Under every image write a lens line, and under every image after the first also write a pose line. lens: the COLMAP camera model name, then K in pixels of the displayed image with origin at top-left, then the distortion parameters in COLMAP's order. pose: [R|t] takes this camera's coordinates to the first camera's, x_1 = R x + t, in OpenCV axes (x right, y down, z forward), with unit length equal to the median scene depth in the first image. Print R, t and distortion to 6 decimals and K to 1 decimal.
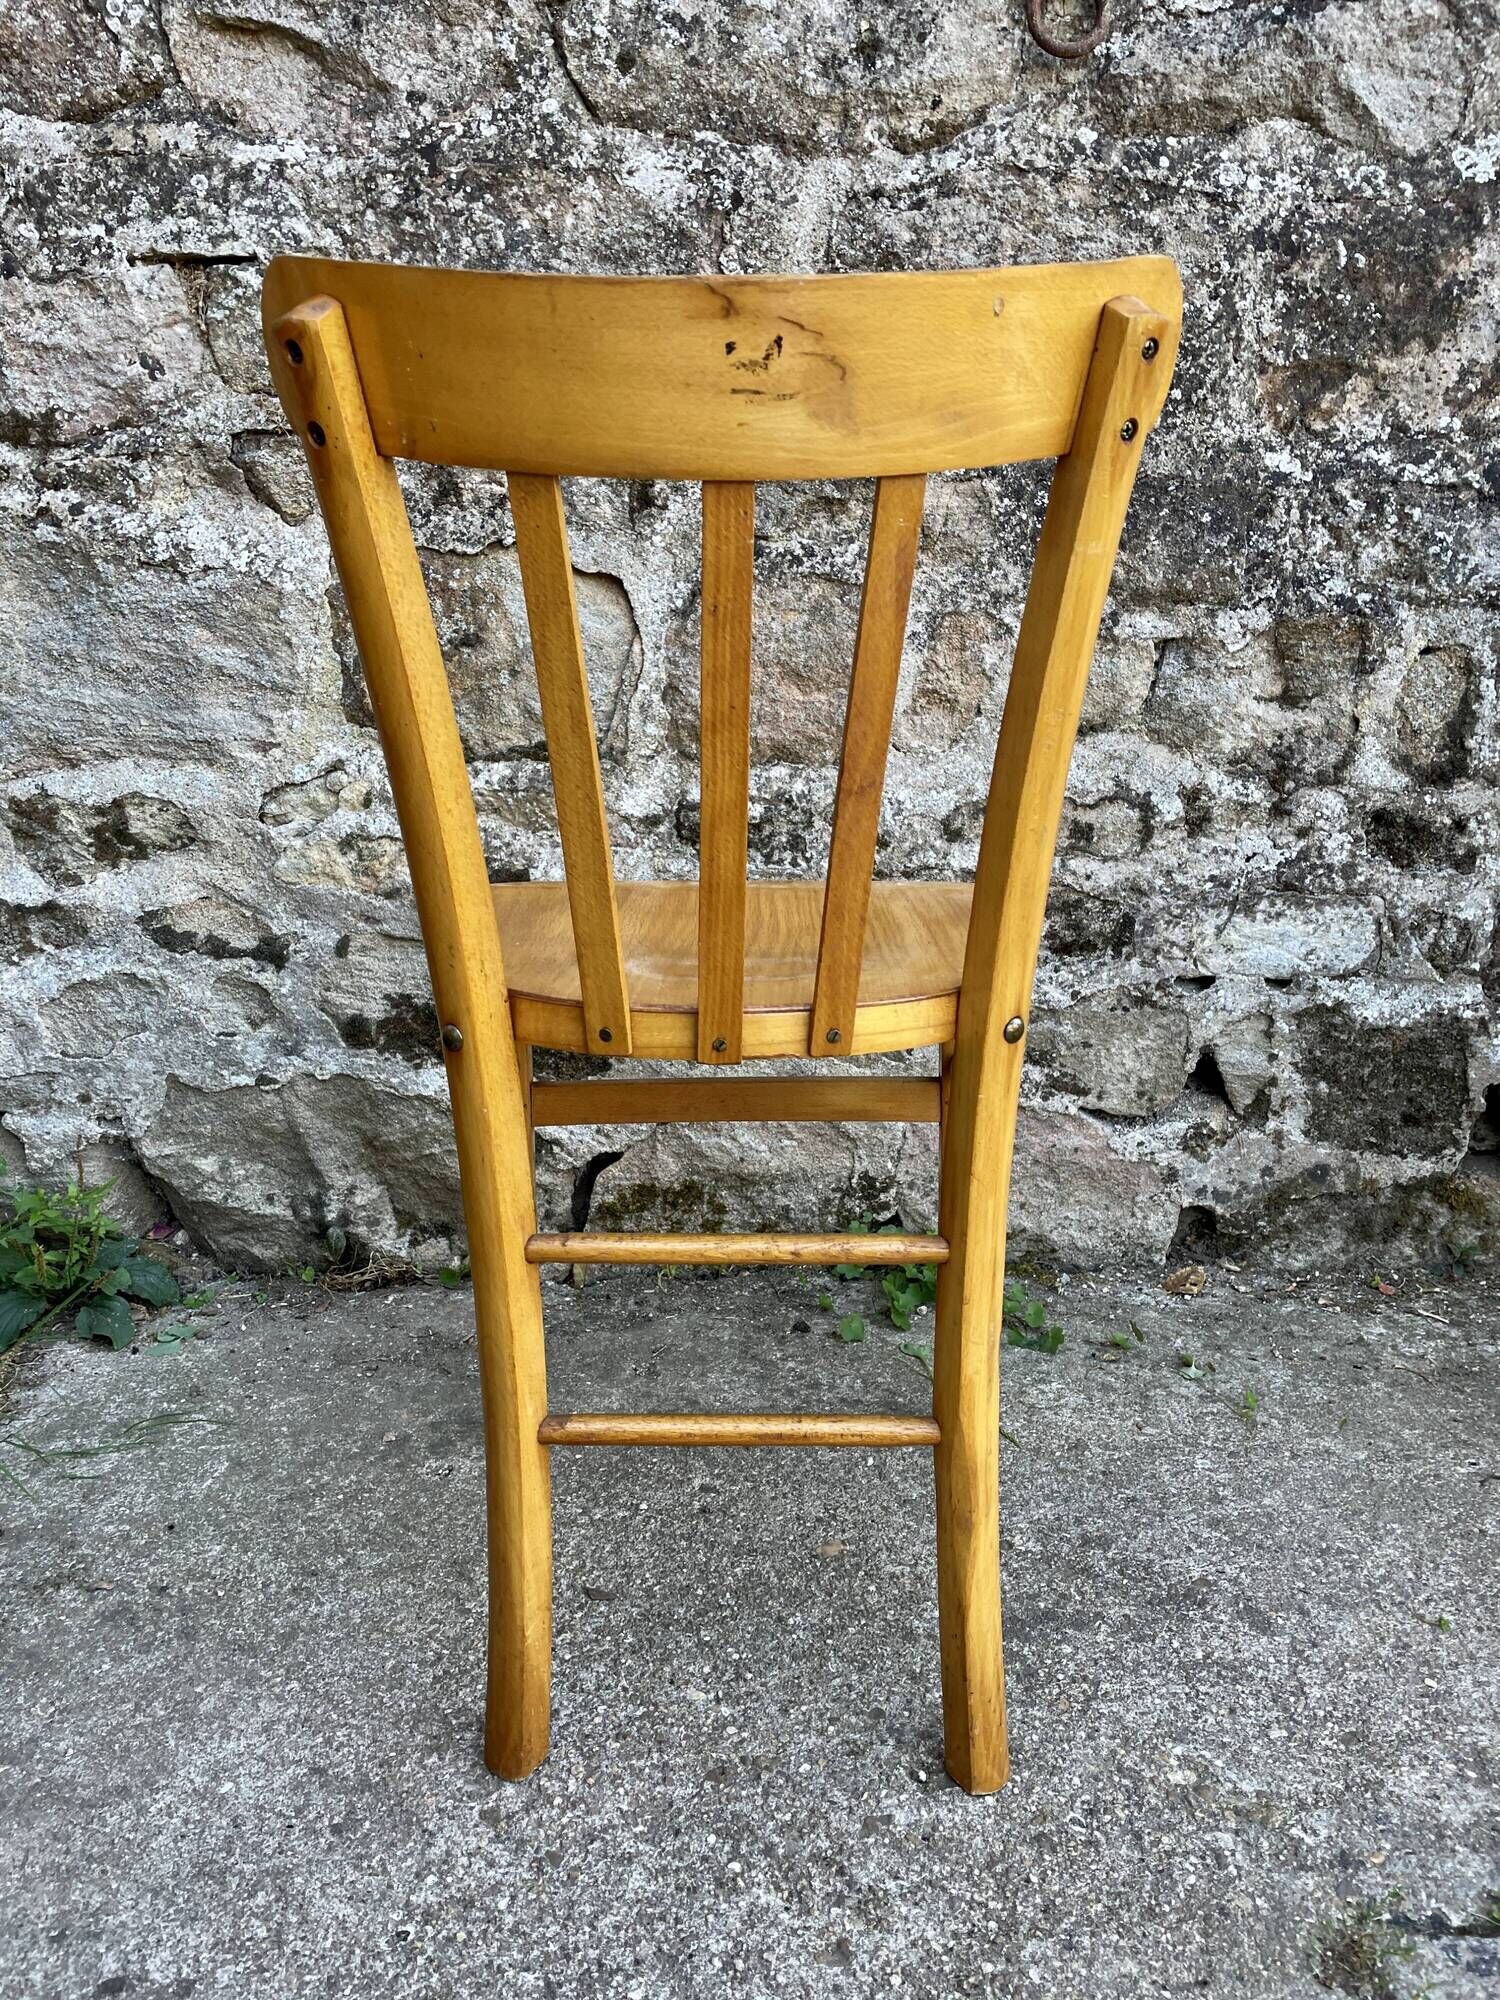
lens RADIAL K [[1509.4, 0, 752.5], [0, 1509.4, 995.3], [0, 0, 1]] dist [0.087391, -0.114409]
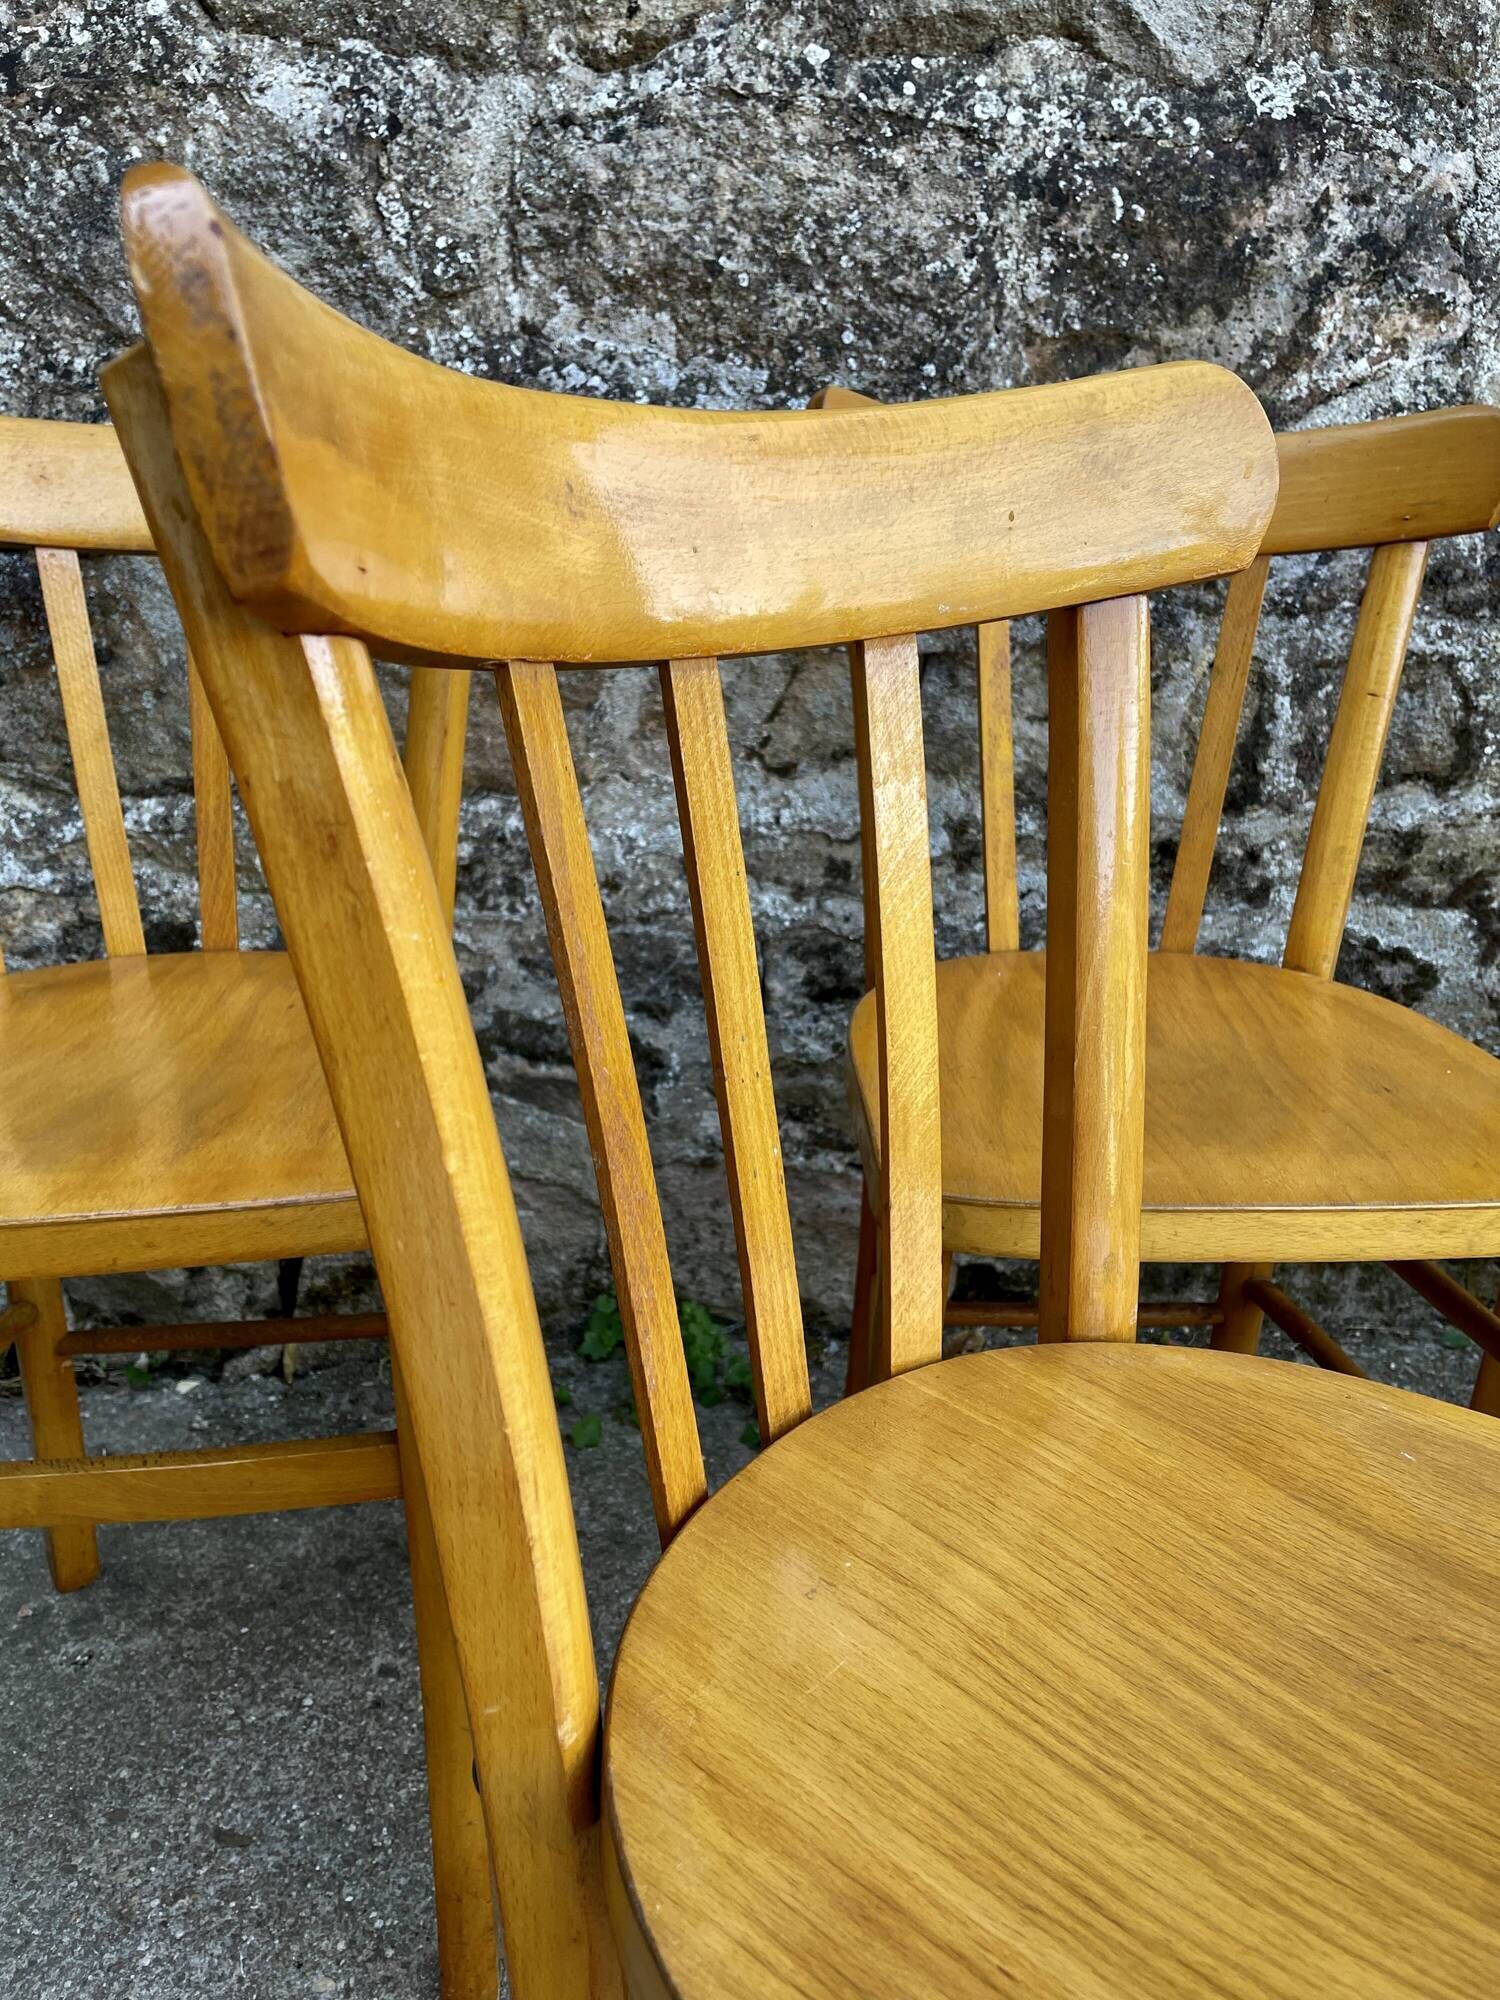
lens RADIAL K [[1517.4, 0, 740.6], [0, 1517.4, 993.8], [0, 0, 1]] dist [0.086383, -0.119369]
pose [[0.997626, -0.019181, 0.066141, 0.109973], [0.013866, 0.996706, 0.079908, -0.117326], [-0.067456, -0.078801, 0.994605, 0.127978]]
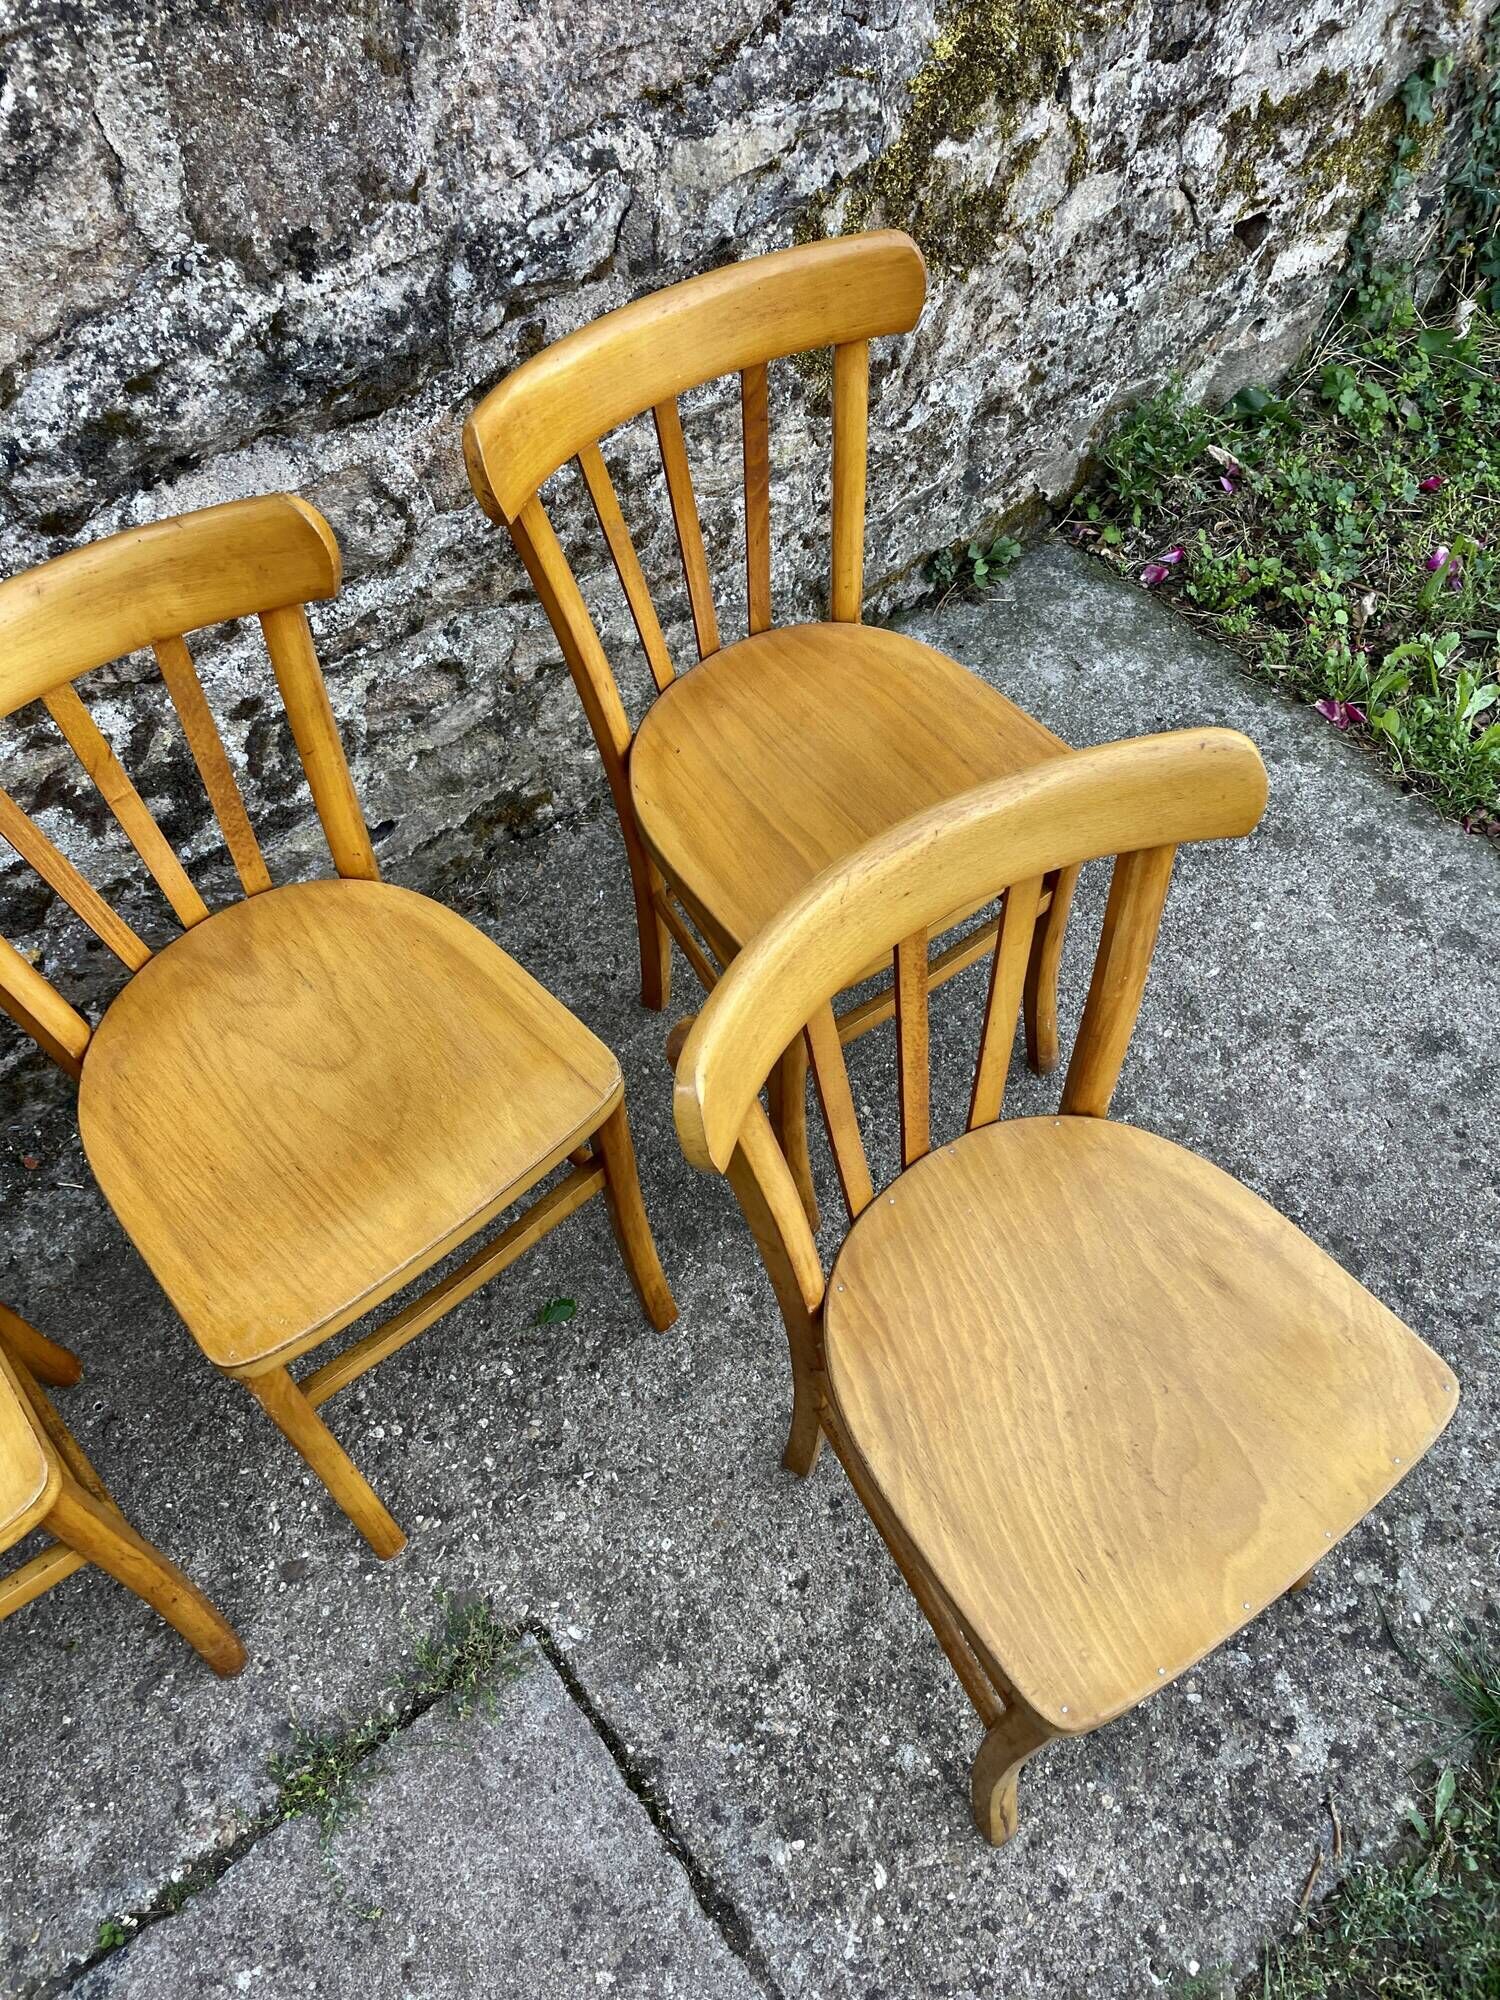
lens RADIAL K [[1506.9, 0, 738.8], [0, 1506.9, 1005.3], [0, 0, 1]] dist [0.086660, -0.113482]
pose [[0.800272, -0.522910, 0.293478, 0.658571], [0.194403, 0.689243, 0.697963, -0.666341], [-0.567249, -0.501507, 0.653237, 0.036541]]
